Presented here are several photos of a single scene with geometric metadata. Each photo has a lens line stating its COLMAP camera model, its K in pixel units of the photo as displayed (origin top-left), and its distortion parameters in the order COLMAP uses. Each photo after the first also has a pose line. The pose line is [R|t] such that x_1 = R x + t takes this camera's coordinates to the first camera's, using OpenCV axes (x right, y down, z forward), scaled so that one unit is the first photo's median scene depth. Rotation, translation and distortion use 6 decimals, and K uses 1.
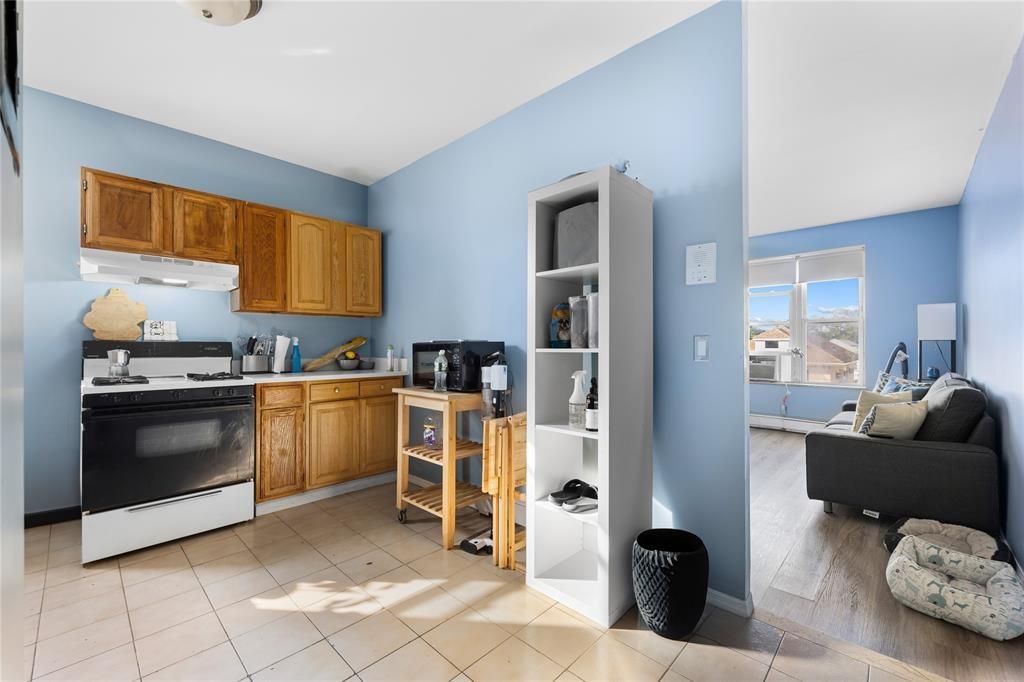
lens RADIAL K [[413.3, 0, 509.6], [0, 413.3, 344.8], [0, 0, 1]] dist [-0.001054, 0.000294]
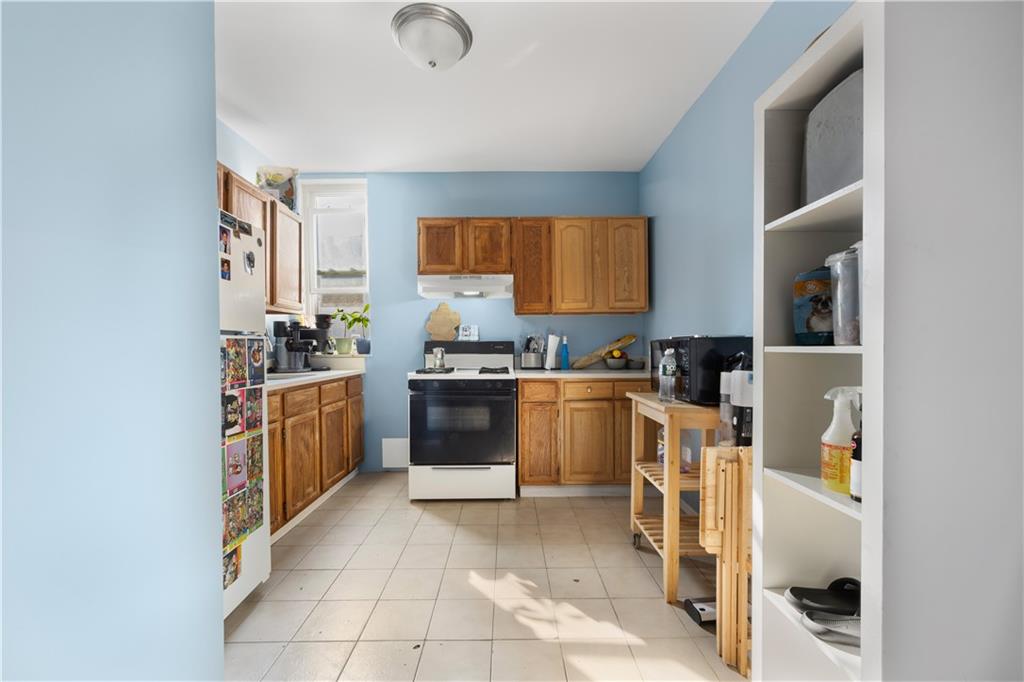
lens RADIAL K [[413.3, 0, 513.1], [0, 413.3, 346.5], [0, 0, 1]] dist [-0.001054, 0.000294]
pose [[0.704992, -0.000954, -0.709215, 0.194863], [0.006437, 0.999967, 0.005054, 0.002882], [0.709186, -0.008129, 0.704974, 0.234513]]
